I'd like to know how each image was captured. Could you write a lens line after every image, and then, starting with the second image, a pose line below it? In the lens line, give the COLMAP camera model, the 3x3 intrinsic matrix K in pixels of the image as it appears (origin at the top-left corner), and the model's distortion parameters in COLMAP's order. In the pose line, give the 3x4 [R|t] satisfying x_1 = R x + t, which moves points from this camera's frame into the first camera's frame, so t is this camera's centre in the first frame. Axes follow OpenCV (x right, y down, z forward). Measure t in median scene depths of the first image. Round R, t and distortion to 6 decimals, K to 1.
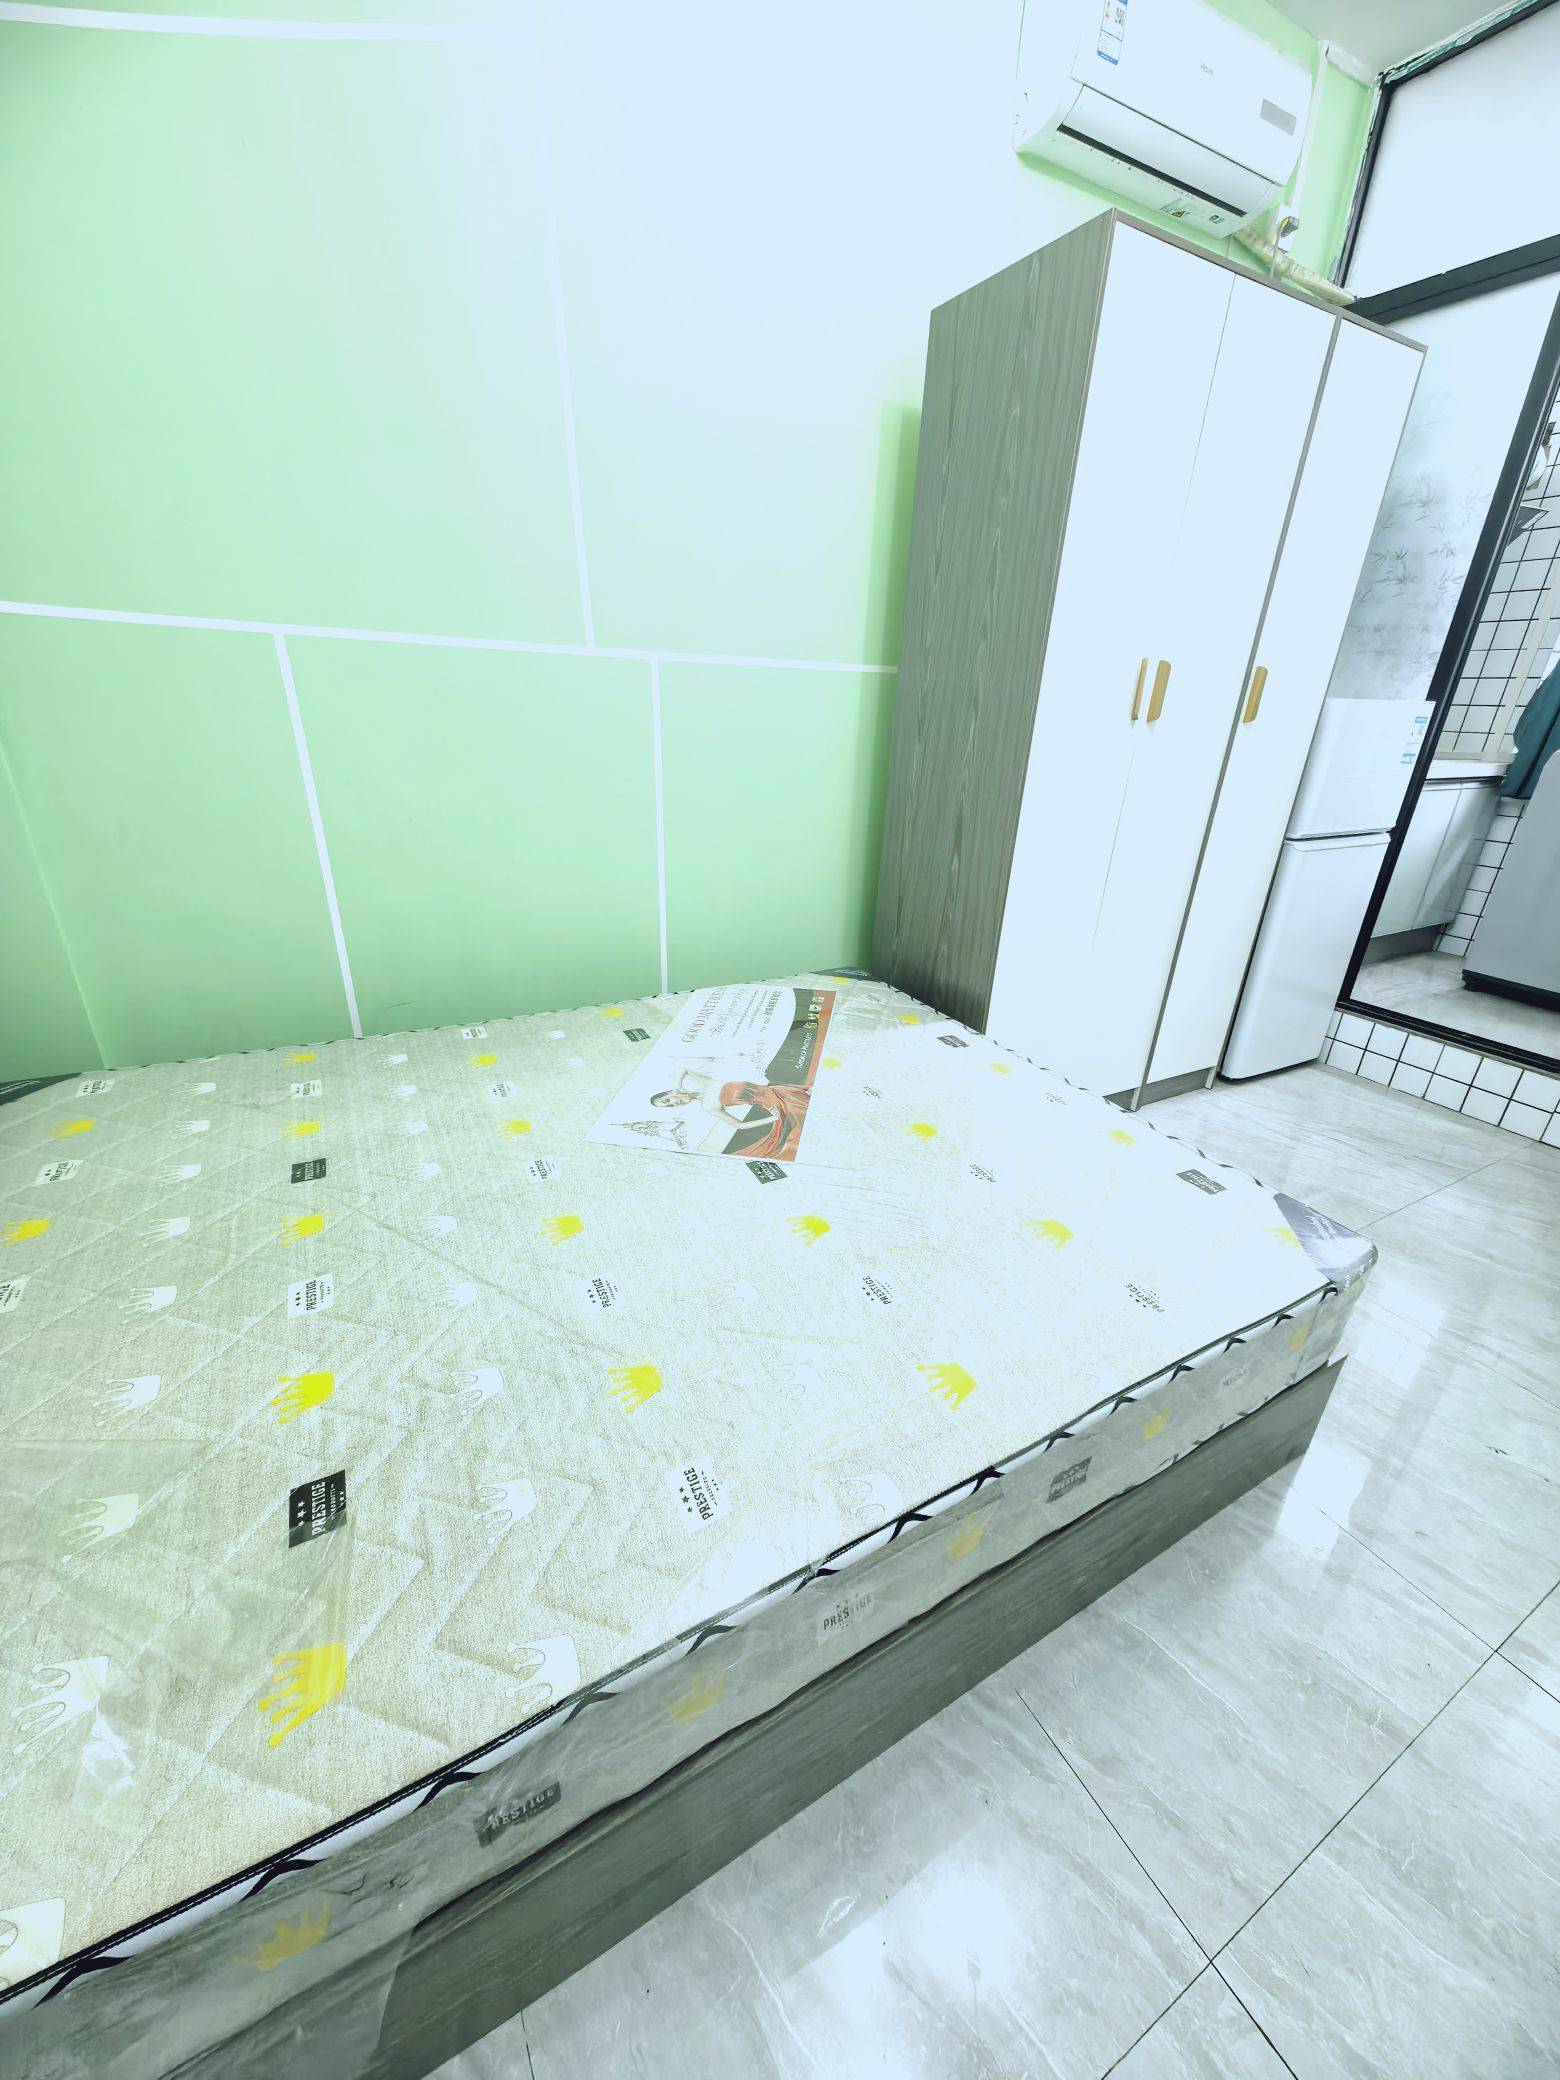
lens RADIAL K [[794.1, 0, 778.7], [0, 794.1, 1049.4], [0, 0, 1]] dist [0.028283, -0.009549]
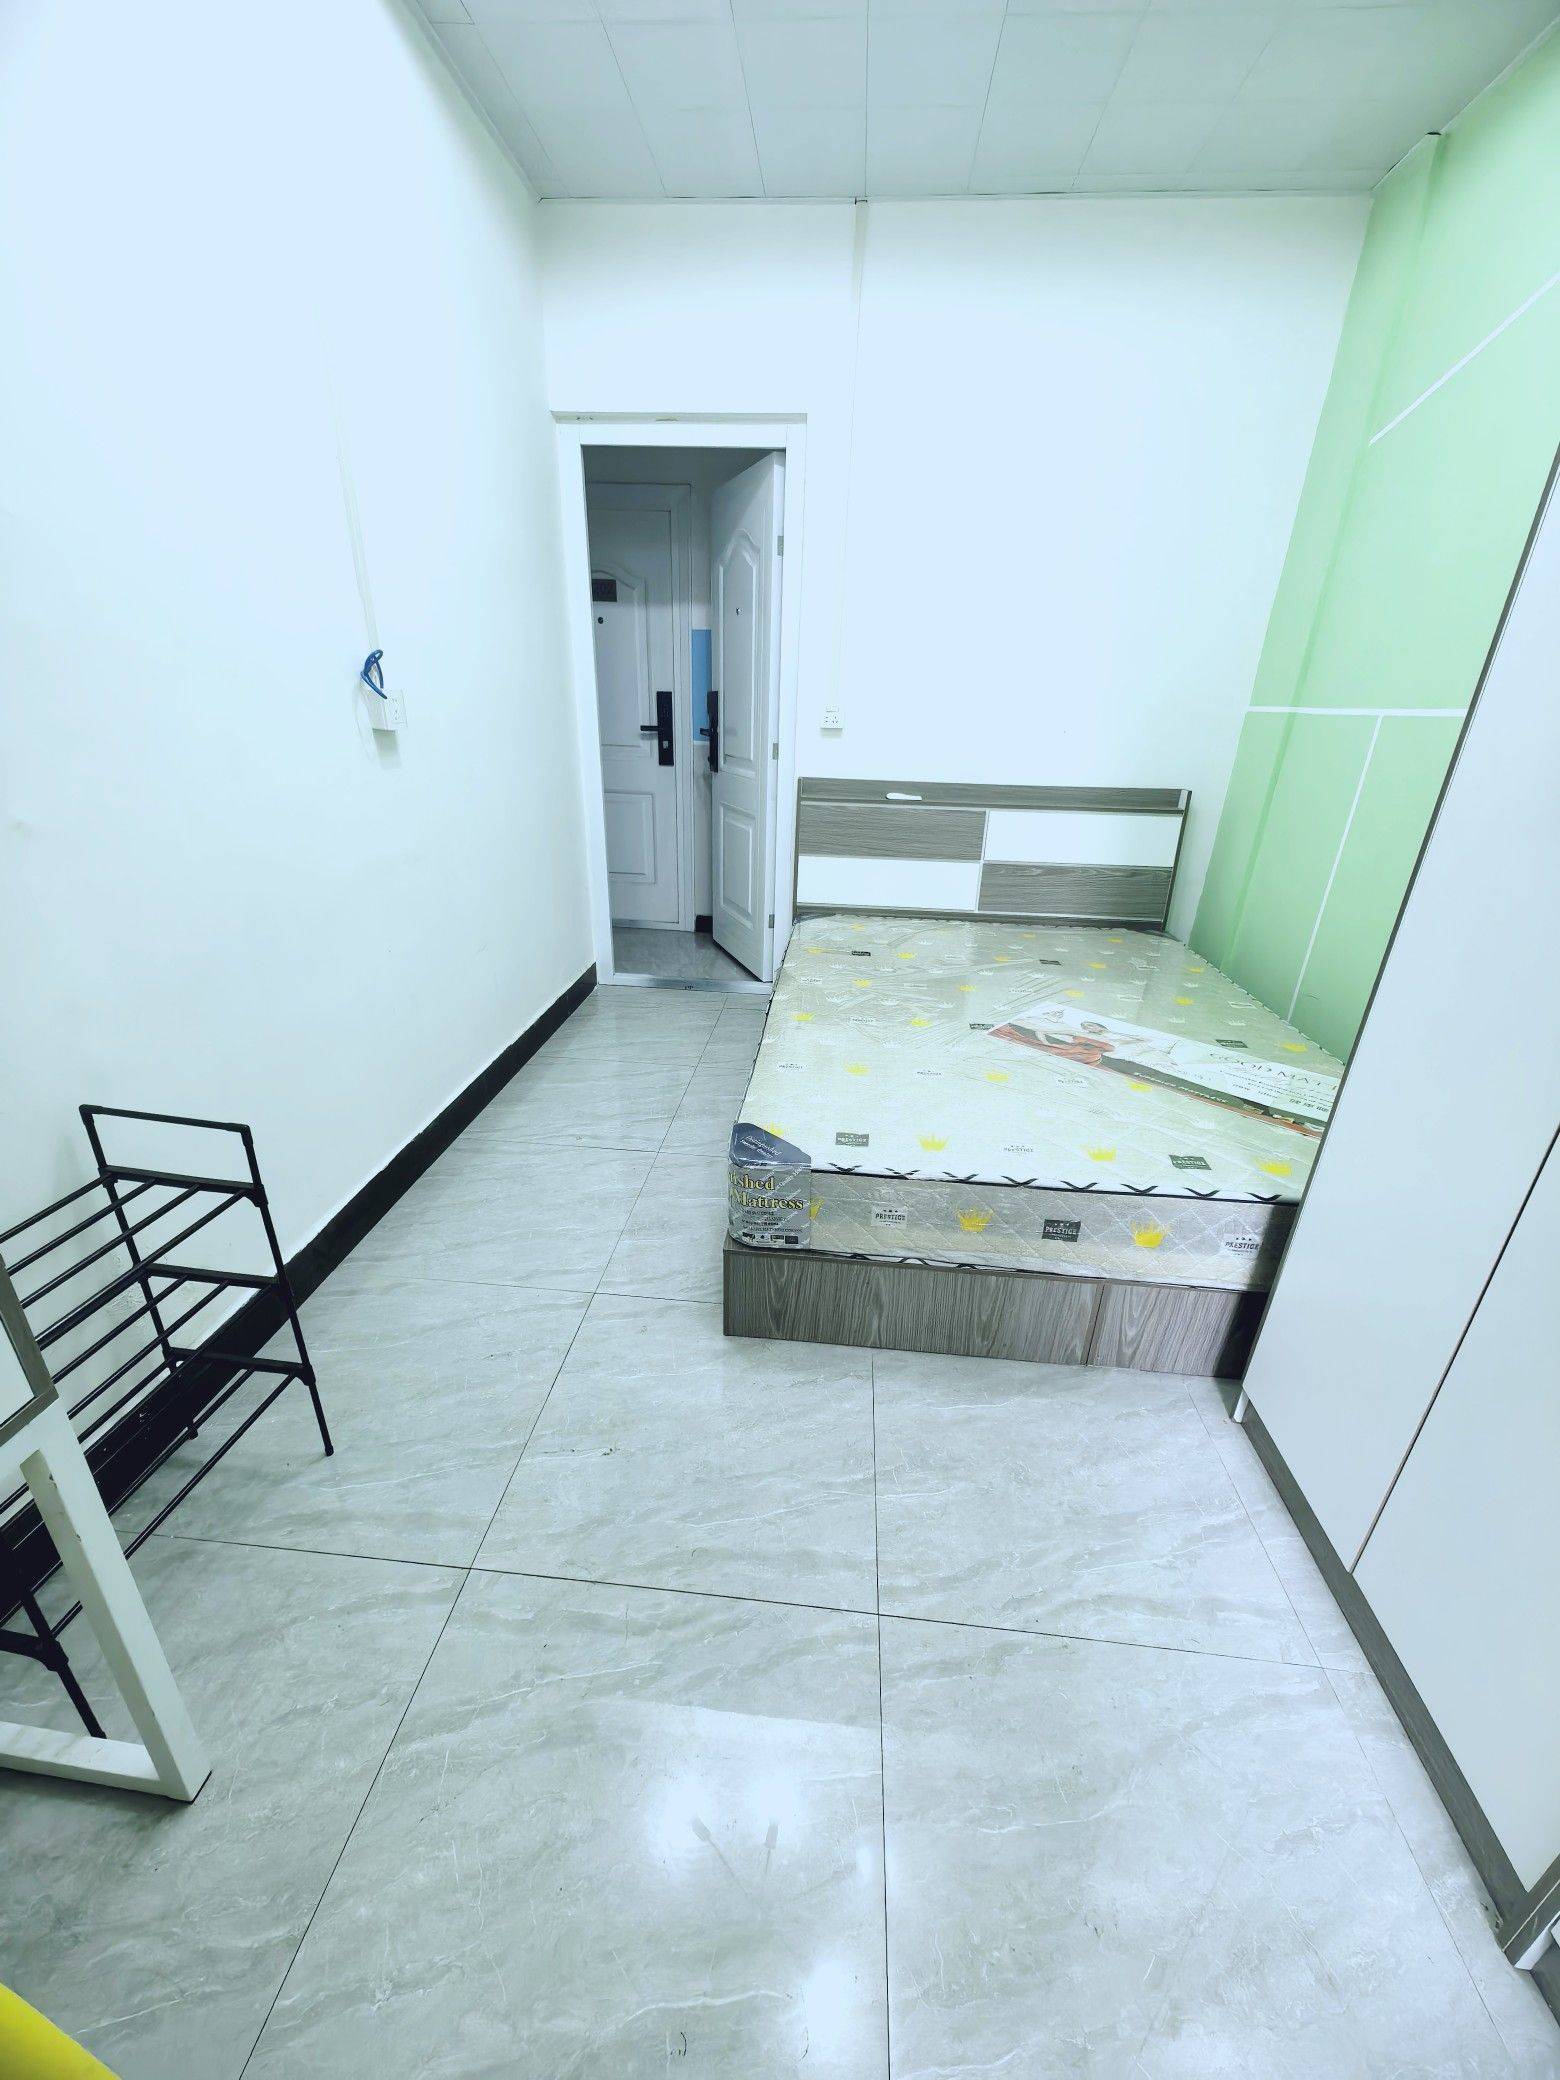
lens RADIAL K [[794.1, 0, 778.7], [0, 794.1, 1049.4], [0, 0, 1]] dist [0.028283, -0.009549]
pose [[-0.564264, 0.275633, -0.778224, 0.884177], [-0.378841, 0.751079, 0.540704, -0.315962], [0.733543, 0.599923, -0.319385, 0.735909]]
